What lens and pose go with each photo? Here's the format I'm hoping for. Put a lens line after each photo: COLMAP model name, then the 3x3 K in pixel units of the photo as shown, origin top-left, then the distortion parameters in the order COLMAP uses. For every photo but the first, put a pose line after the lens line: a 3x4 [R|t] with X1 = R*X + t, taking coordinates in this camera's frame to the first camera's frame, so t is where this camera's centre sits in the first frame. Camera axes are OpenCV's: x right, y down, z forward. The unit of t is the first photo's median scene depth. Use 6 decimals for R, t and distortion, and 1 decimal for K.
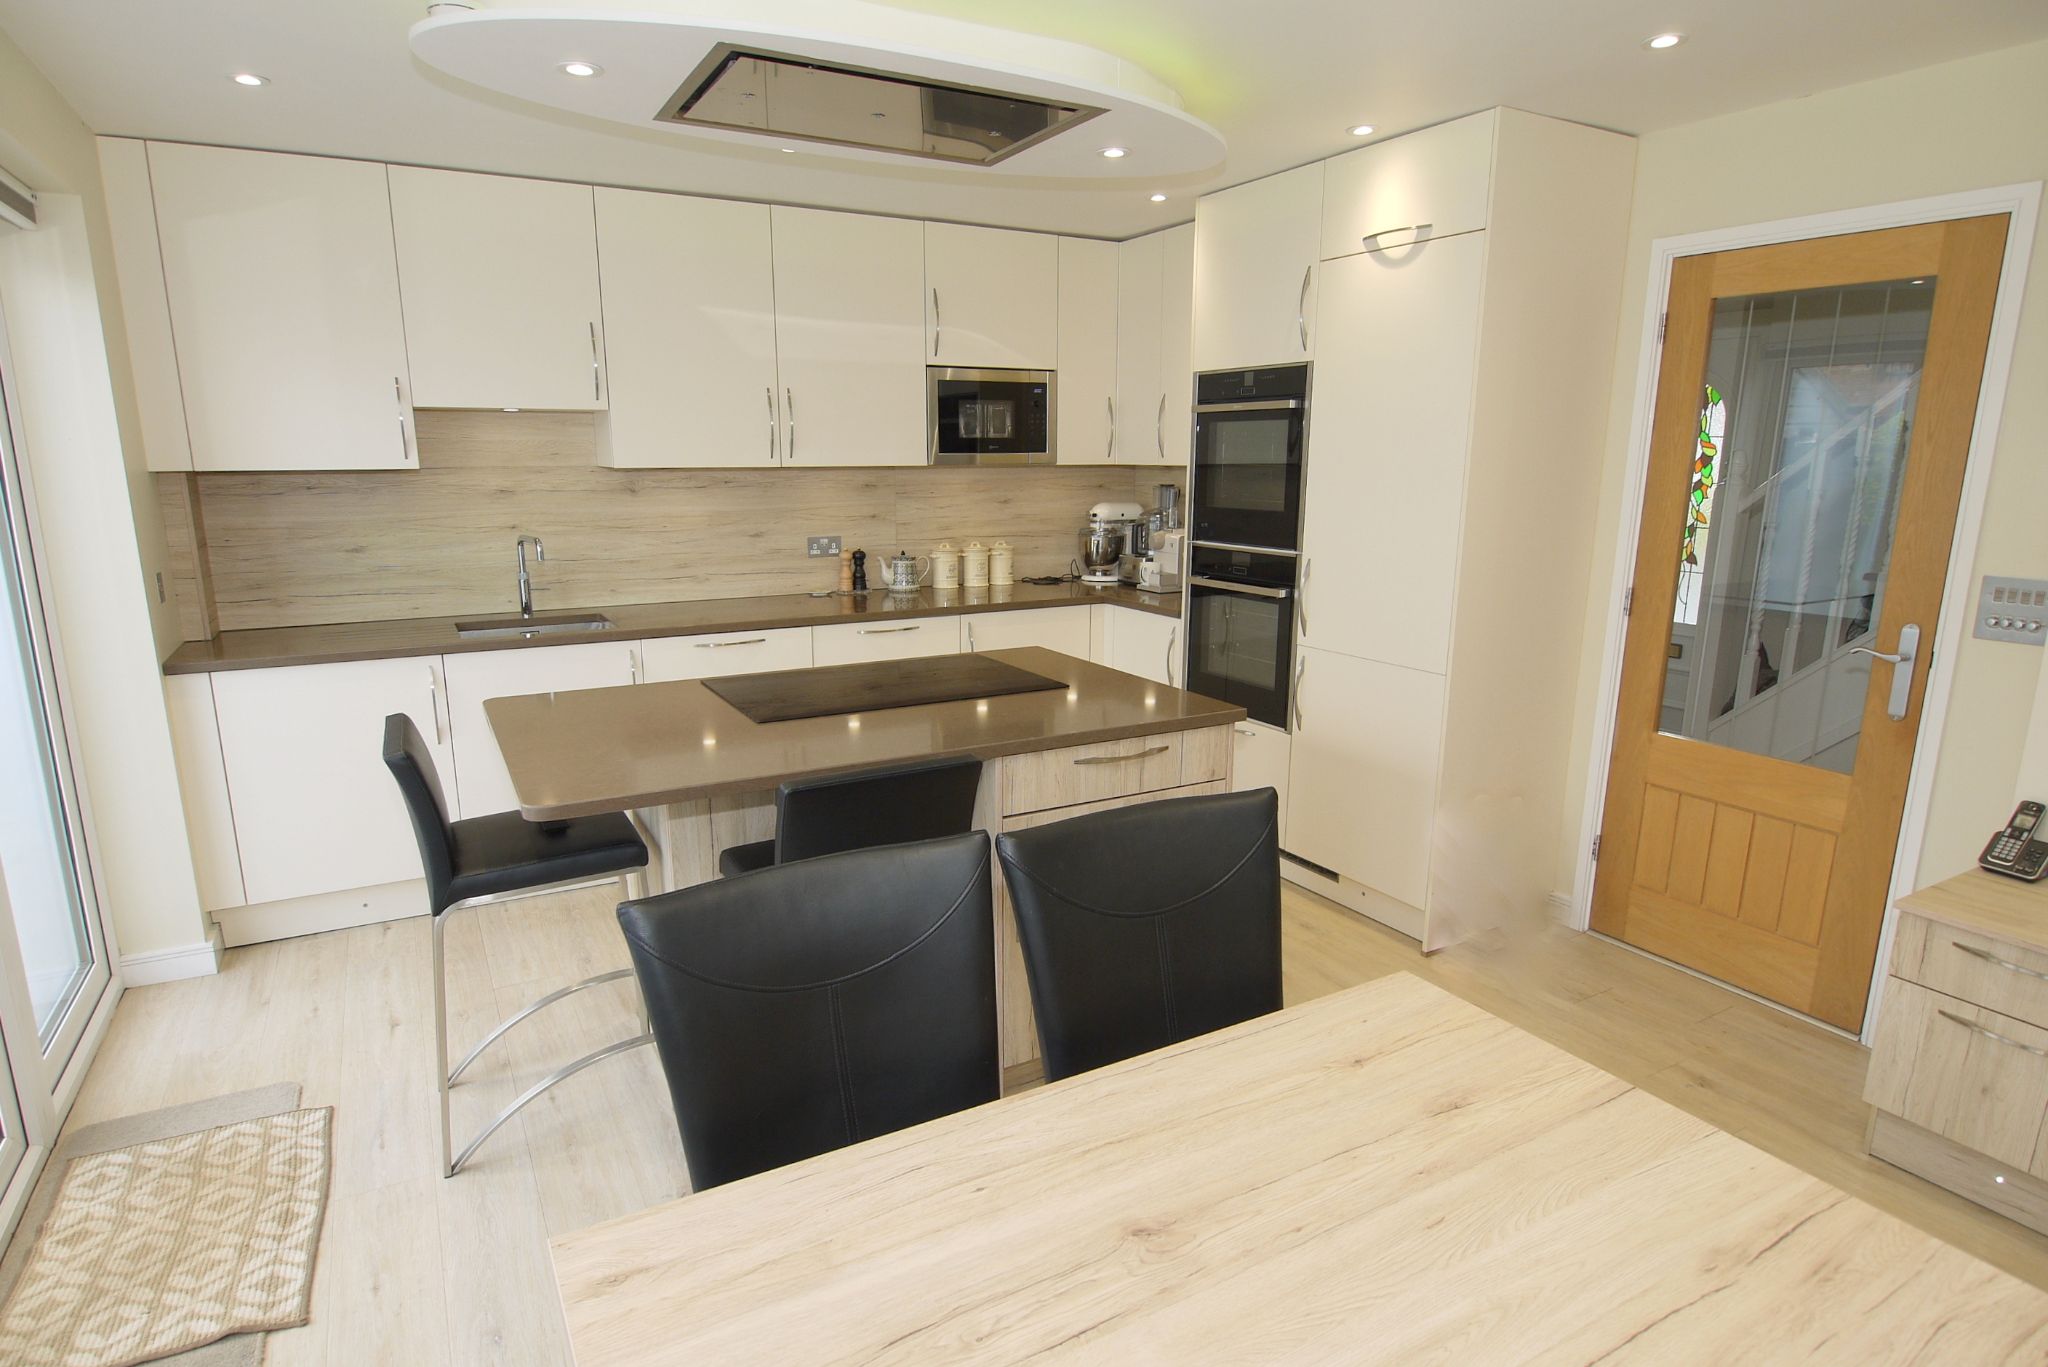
lens RADIAL K [[1085.3, 0, 1033.6], [0, 1085.3, 692.8], [0, 0, 1]] dist [0.000508, -0.015767]
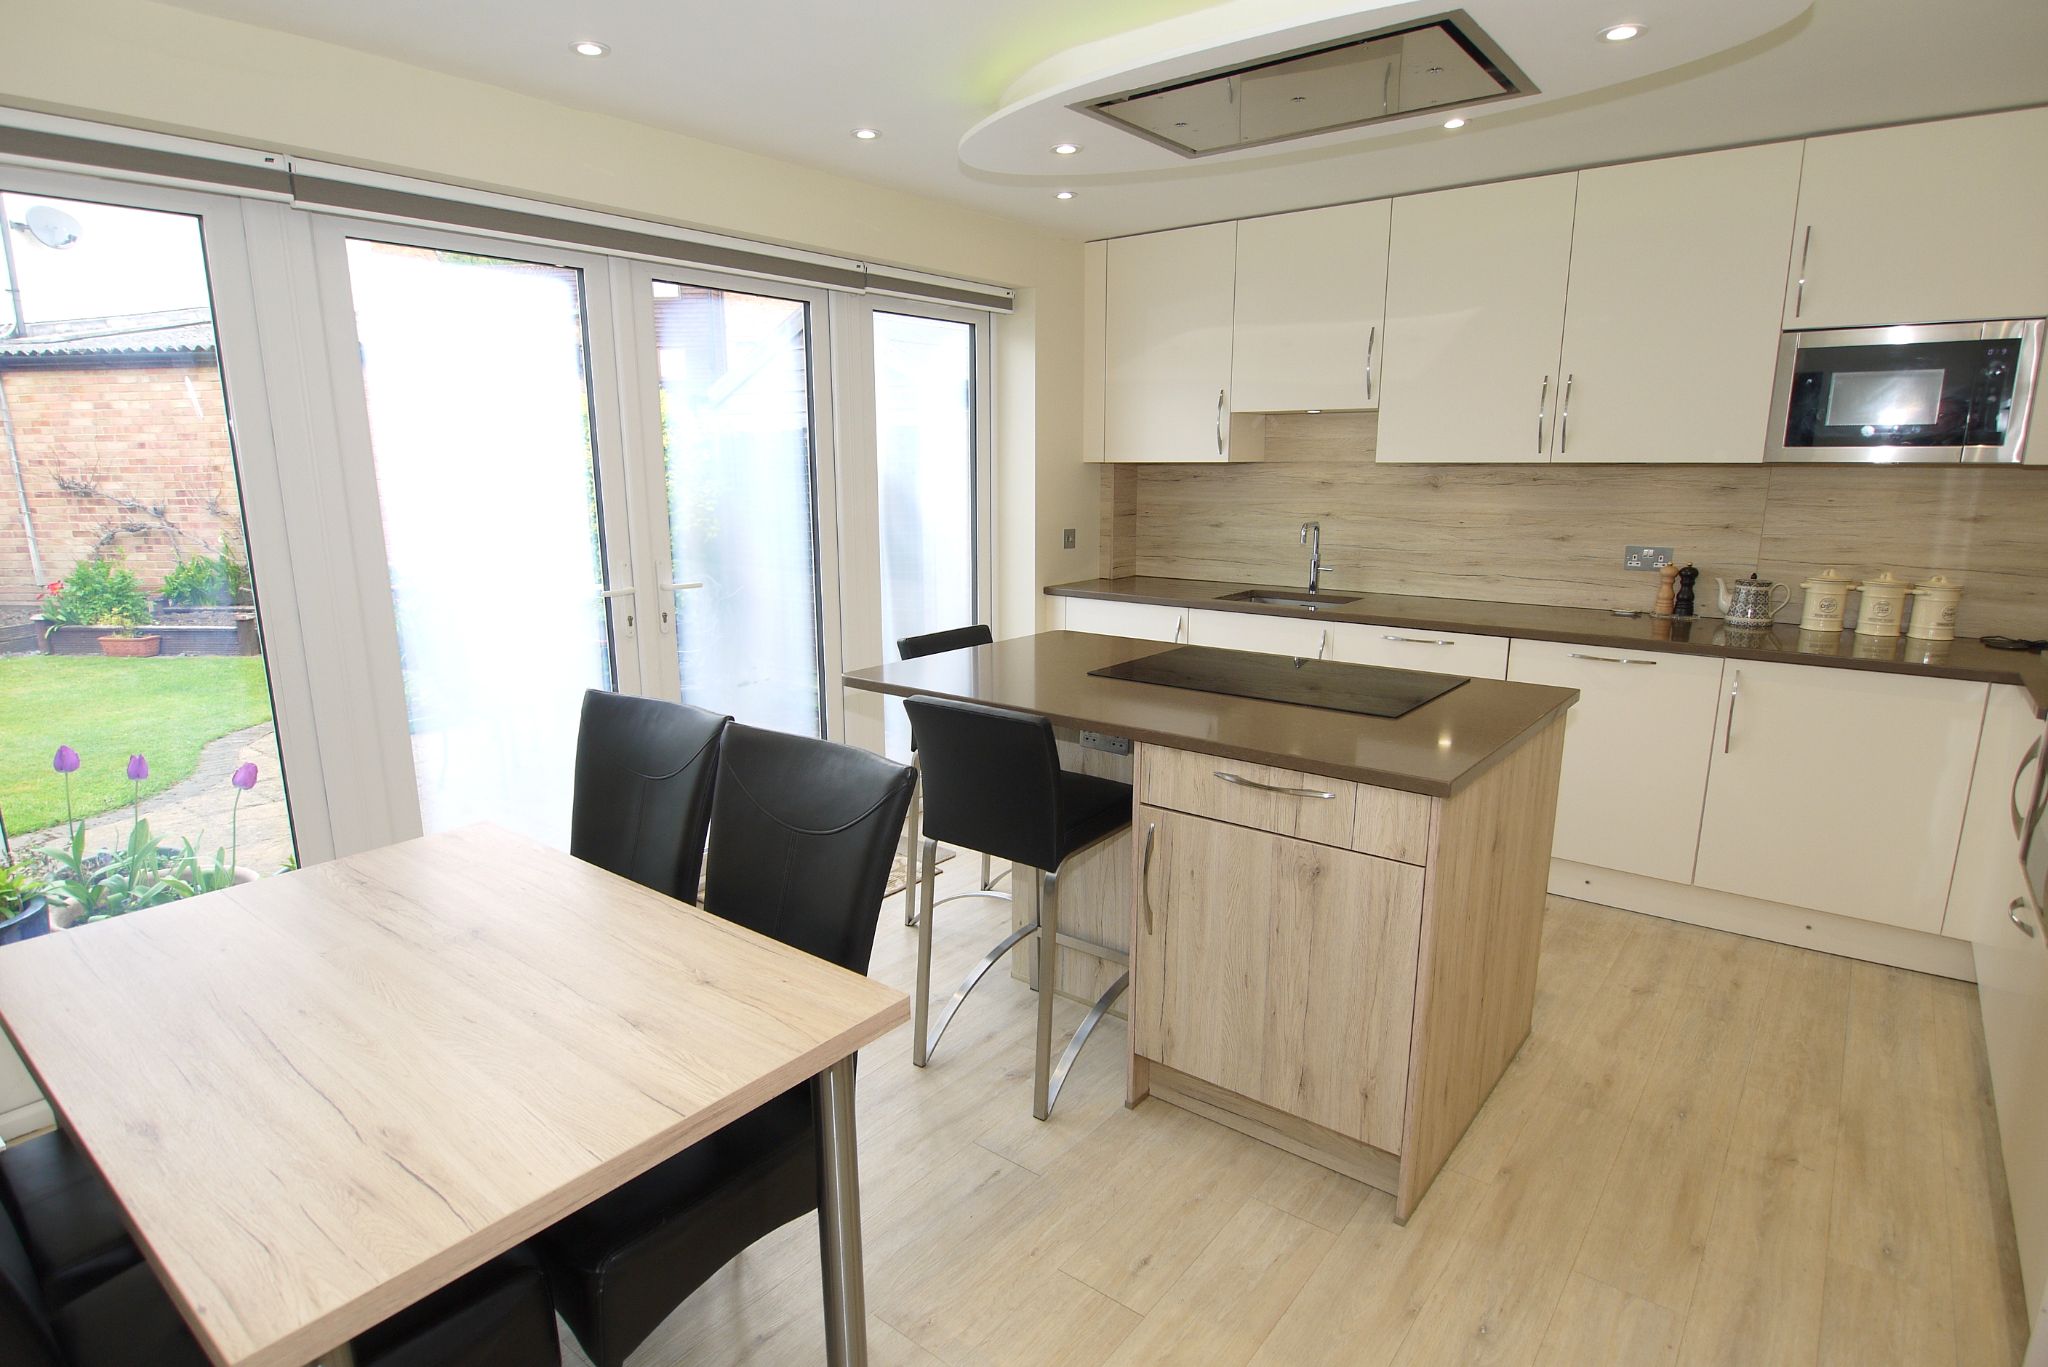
lens RADIAL K [[1085.3, 0, 1033.6], [0, 1085.3, 692.8], [0, 0, 1]] dist [0.000508, -0.015767]
pose [[0.393036, 0.191740, -0.899310, 0.428949], [-0.195122, 0.973136, 0.122203, -0.046470], [0.898582, 0.127445, 0.419890, 0.250172]]
